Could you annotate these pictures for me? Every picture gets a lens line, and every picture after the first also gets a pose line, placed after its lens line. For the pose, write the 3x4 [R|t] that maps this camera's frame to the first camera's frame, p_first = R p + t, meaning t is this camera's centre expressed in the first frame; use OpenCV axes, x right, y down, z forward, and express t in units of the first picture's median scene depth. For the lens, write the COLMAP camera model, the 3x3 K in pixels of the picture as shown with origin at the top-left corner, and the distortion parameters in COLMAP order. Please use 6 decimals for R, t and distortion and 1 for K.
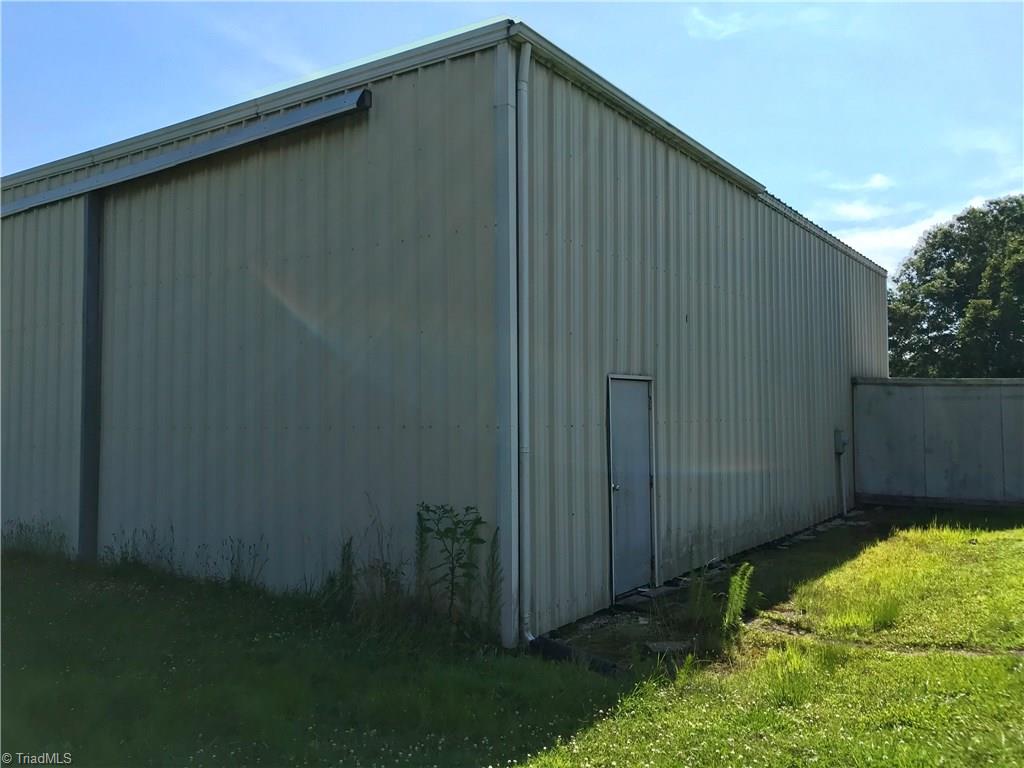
lens RADIAL K [[833.8, 0, 514.8], [0, 833.8, 384.7], [0, 0, 1]] dist [0.013635, 0.009962]
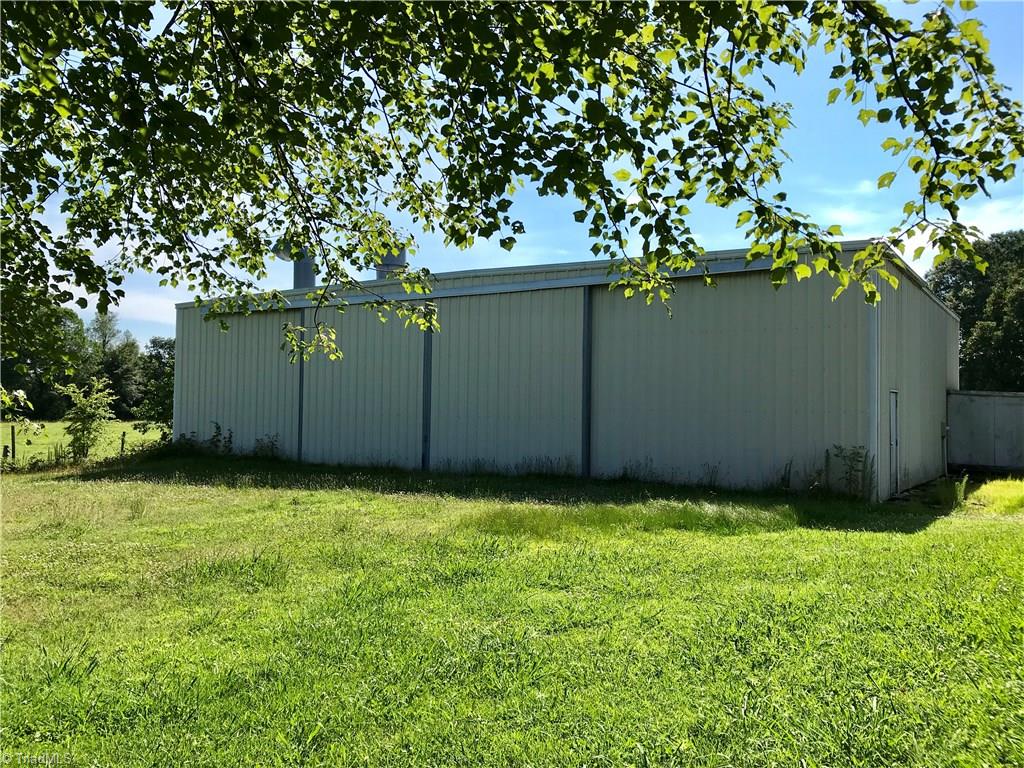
lens RADIAL K [[833.8, 0, 509.3], [0, 833.8, 381.3], [0, 0, 1]] dist [0.013635, 0.009962]
pose [[0.999470, 0.026110, 0.019463, -0.142596], [-0.026162, 0.999655, 0.002418, -0.002167], [-0.019393, -0.002926, 0.999808, -0.176976]]
